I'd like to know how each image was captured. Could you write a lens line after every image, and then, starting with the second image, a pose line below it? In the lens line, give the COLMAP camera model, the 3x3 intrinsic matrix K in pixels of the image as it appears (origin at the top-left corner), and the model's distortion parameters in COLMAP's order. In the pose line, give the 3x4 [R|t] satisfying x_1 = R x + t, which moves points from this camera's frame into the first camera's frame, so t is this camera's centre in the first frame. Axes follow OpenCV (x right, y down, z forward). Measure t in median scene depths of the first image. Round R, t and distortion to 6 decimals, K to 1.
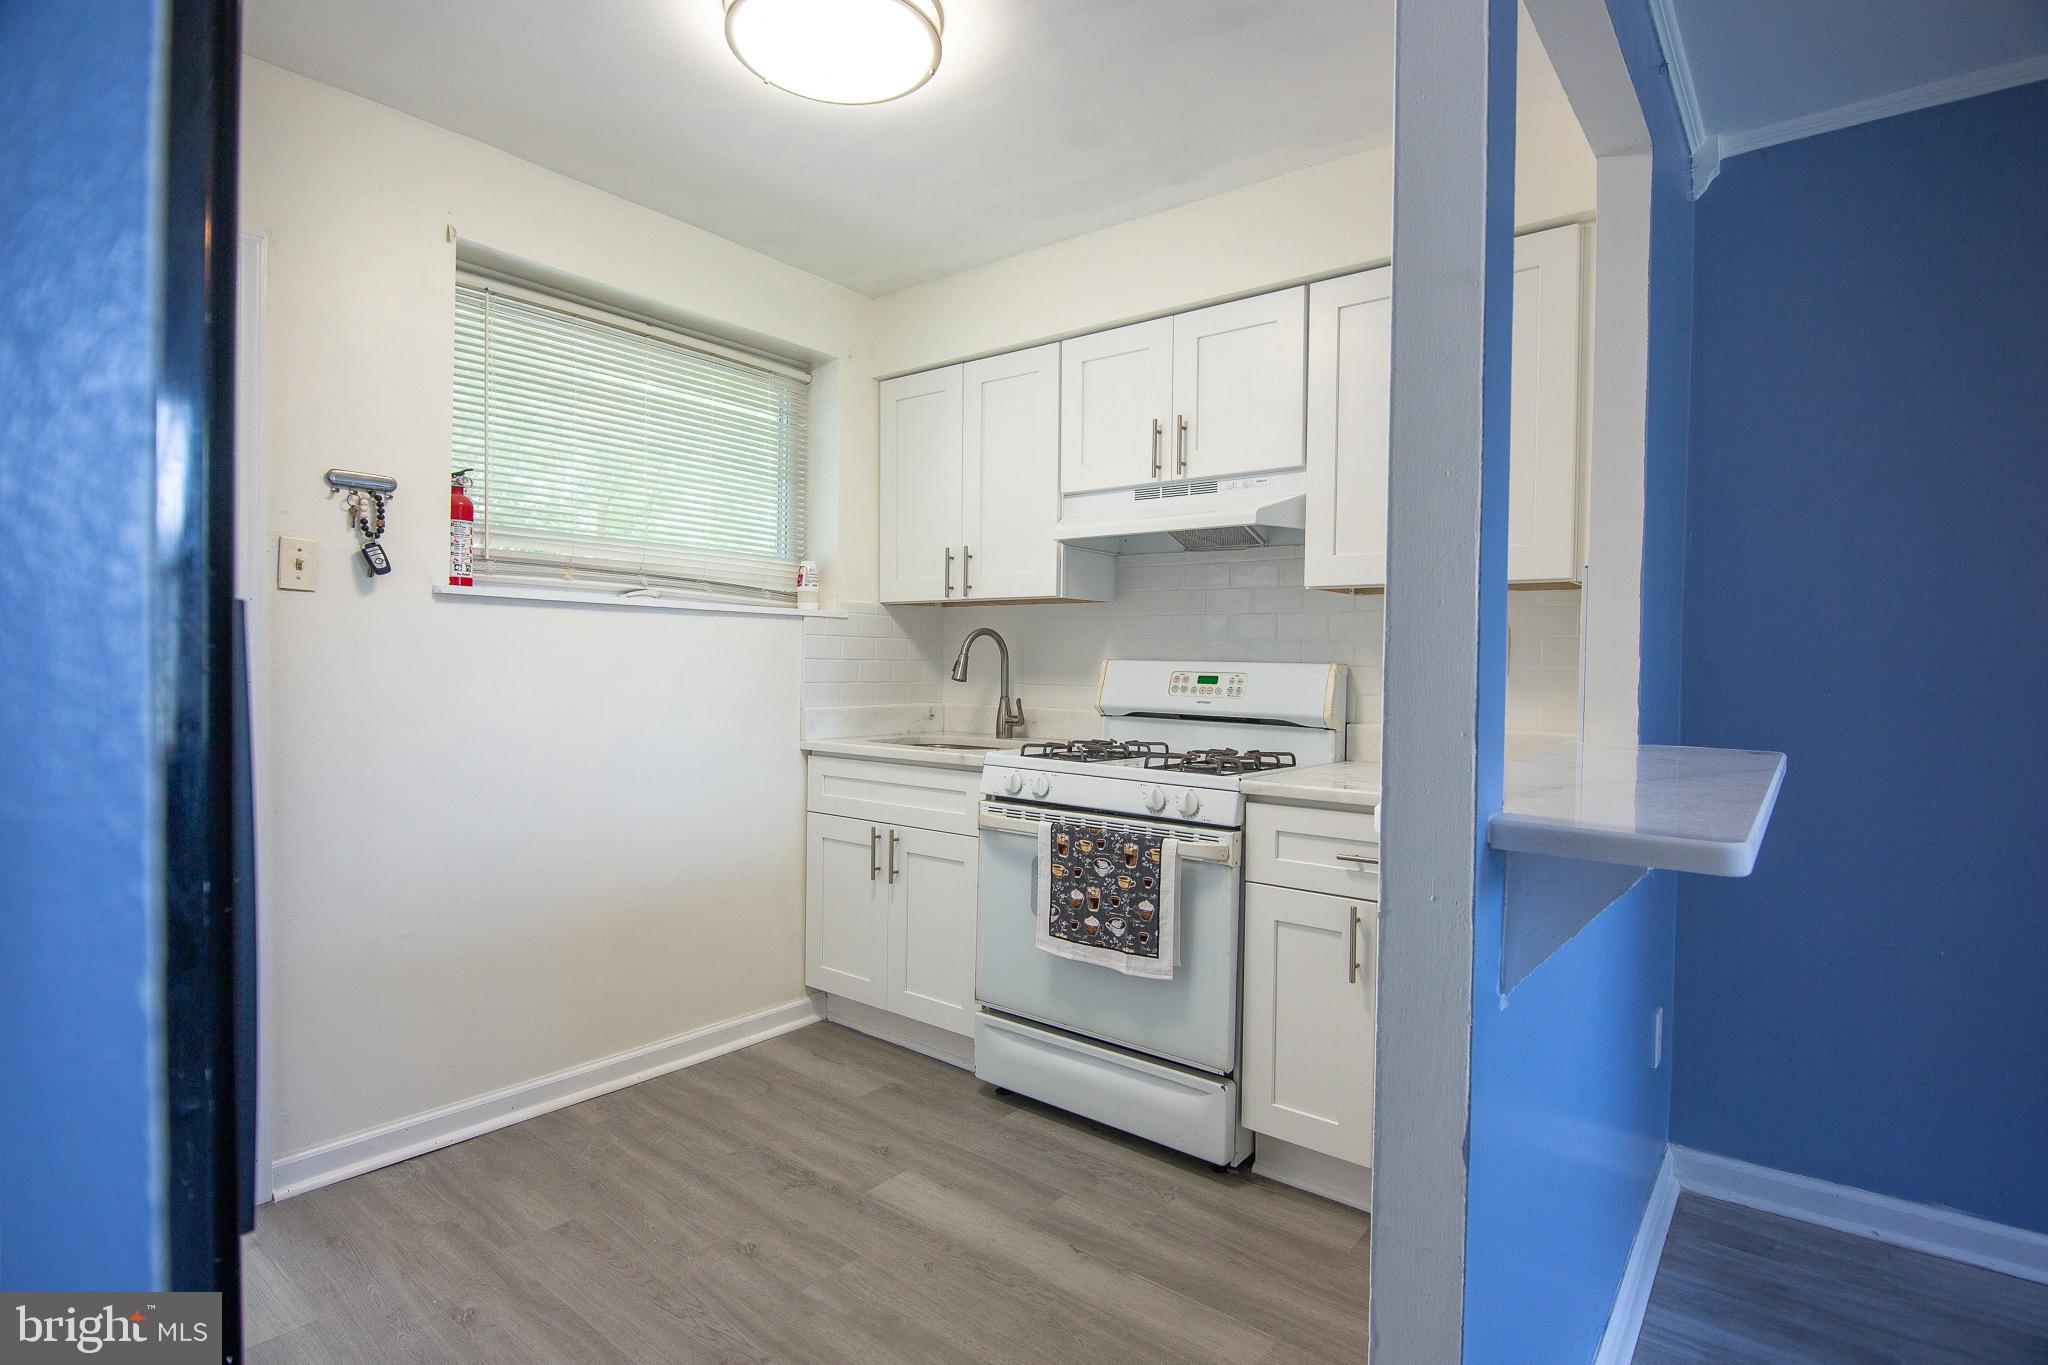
lens RADIAL K [[1006.1, 0, 1024.0], [0, 1006.1, 682.5], [0, 0, 1]] dist [0.002502, 0.000358]
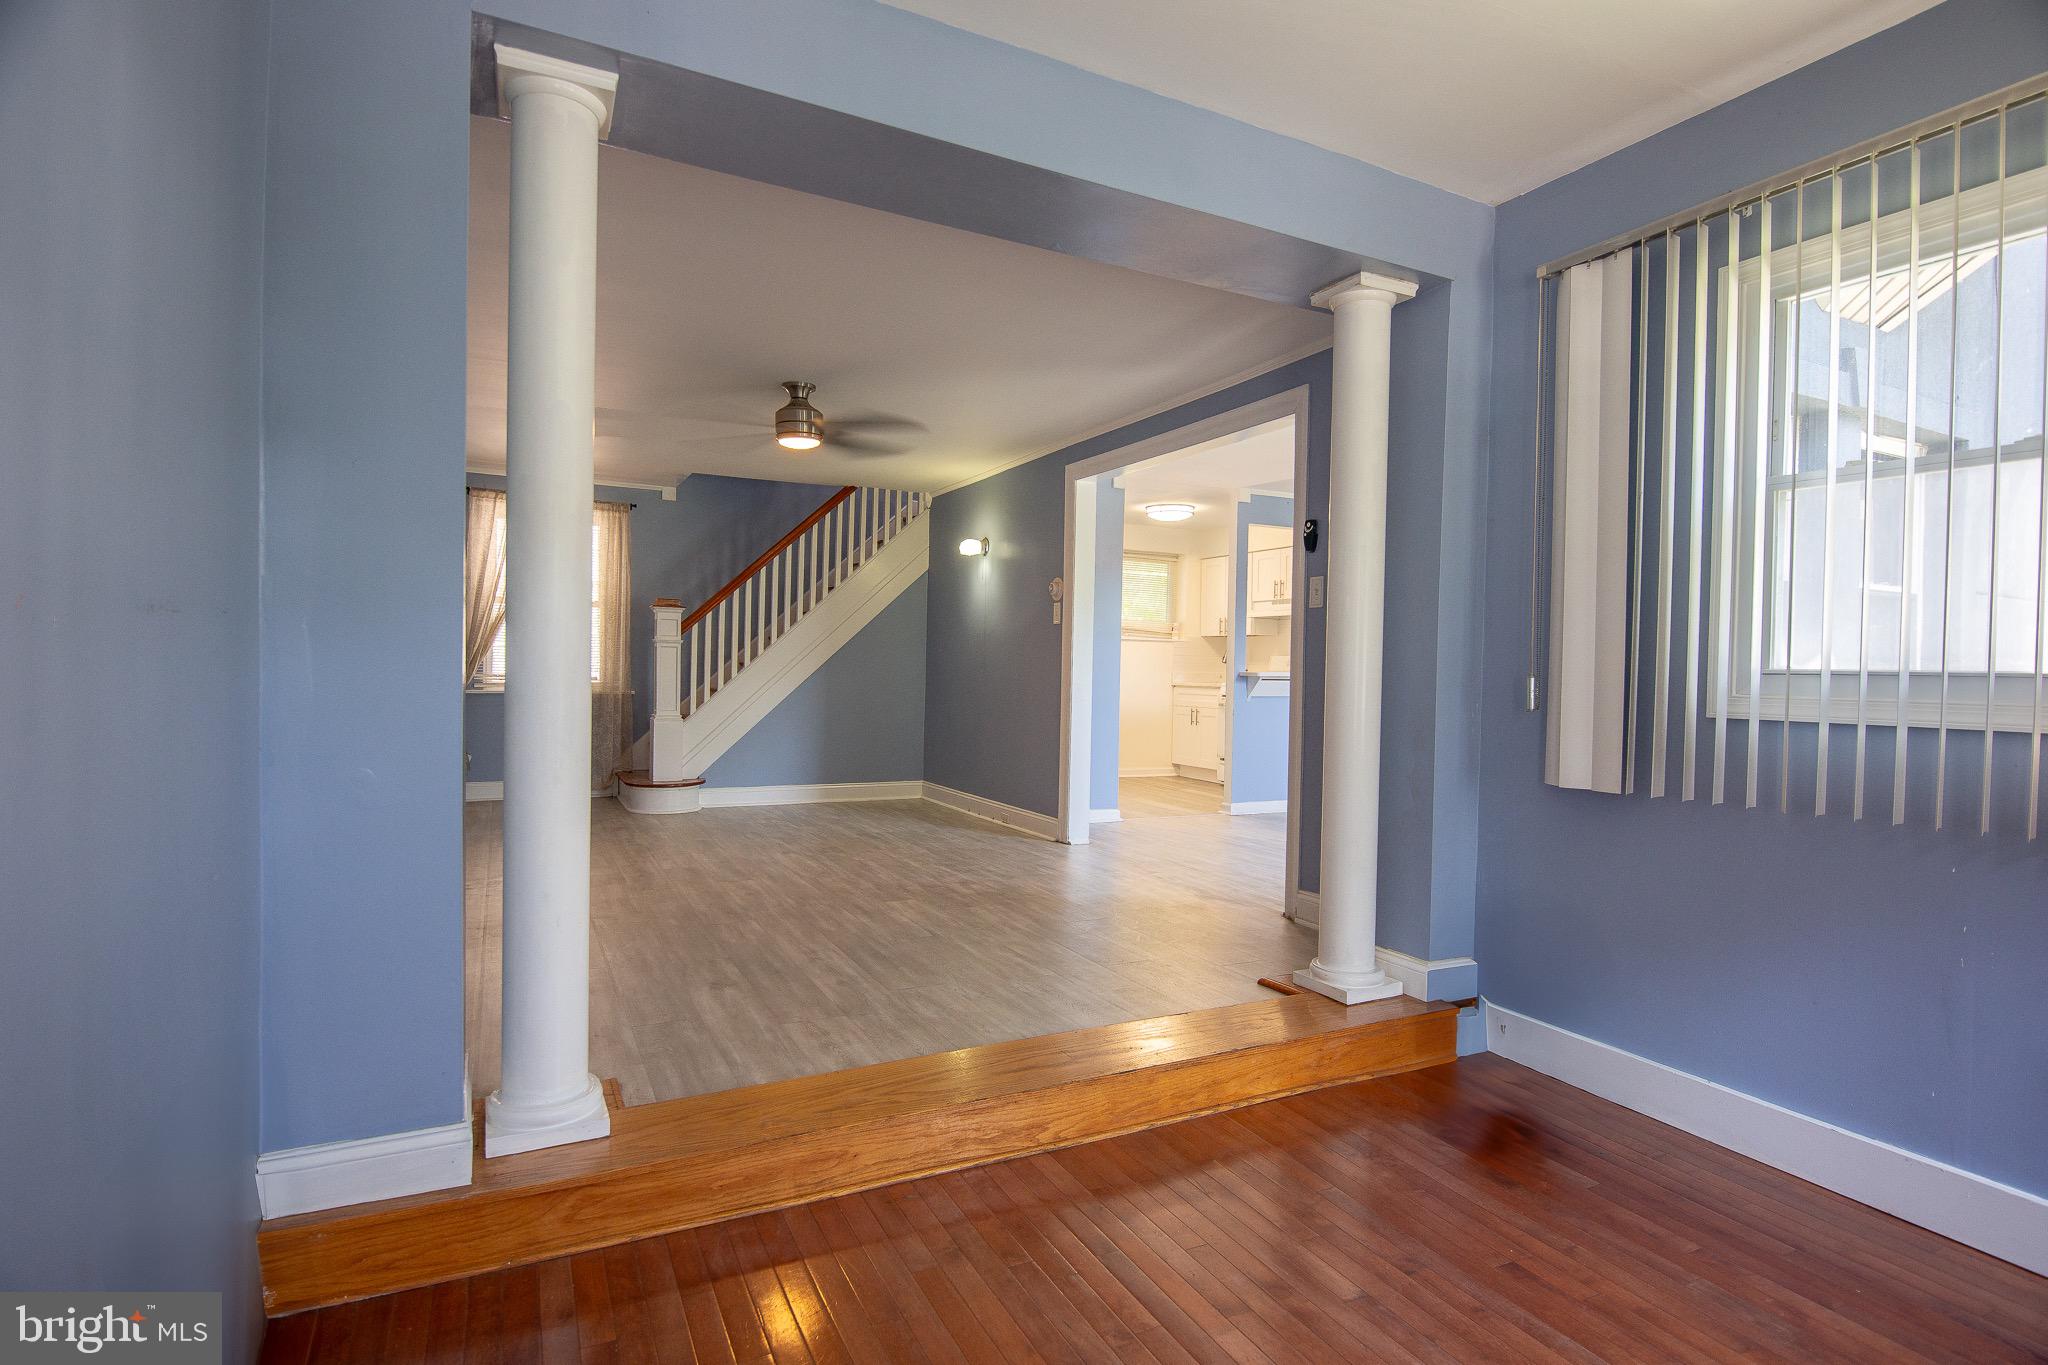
lens RADIAL K [[1006.1, 0, 1024.0], [0, 1006.1, 682.5], [0, 0, 1]] dist [0.002502, 0.000358]
pose [[0.906300, 0.011440, -0.422480, 0.823692], [-0.014262, 0.999892, -0.003519, 0.096189], [0.422394, 0.009215, 0.906366, -2.433441]]
